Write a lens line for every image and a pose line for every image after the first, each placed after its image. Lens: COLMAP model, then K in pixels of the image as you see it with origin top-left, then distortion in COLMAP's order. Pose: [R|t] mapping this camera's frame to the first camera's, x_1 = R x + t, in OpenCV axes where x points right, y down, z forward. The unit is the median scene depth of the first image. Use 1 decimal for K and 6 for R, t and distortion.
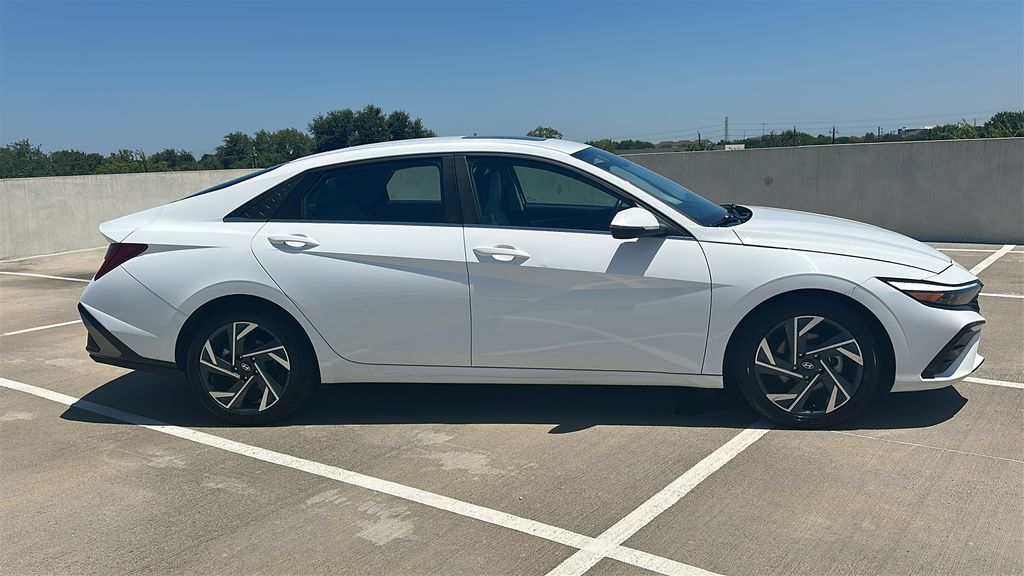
lens RADIAL K [[887.3, 0, 537.6], [0, 887.3, 290.8], [0, 0, 1]] dist [0.108034, -0.224868]
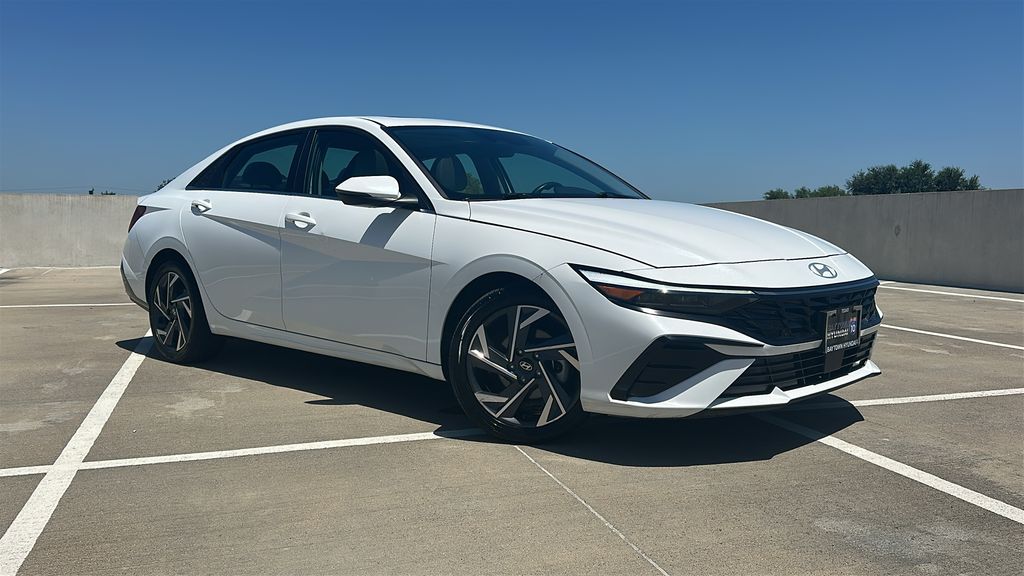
lens RADIAL K [[887.3, 0, 537.6], [0, 887.3, 290.8], [0, 0, 1]] dist [0.108034, -0.224868]
pose [[0.808348, 0.085289, -0.582494, 0.793132], [-0.124498, 0.991838, -0.027544, 0.033340], [0.575390, 0.094784, 0.812368, 0.326478]]
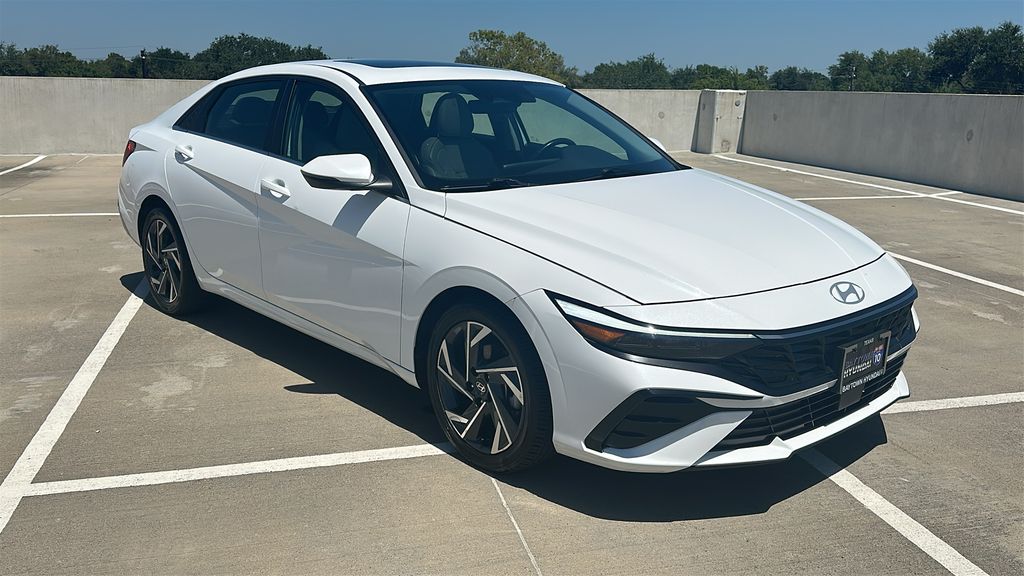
lens RADIAL K [[883.9, 0, 510.7], [0, 883.9, 310.9], [0, 0, 1]] dist [0.105011, -0.170467]
pose [[0.752334, 0.209743, -0.624501, 0.767922], [-0.141073, 0.977266, 0.158272, -0.101608], [0.643500, -0.030973, 0.764819, 0.434307]]
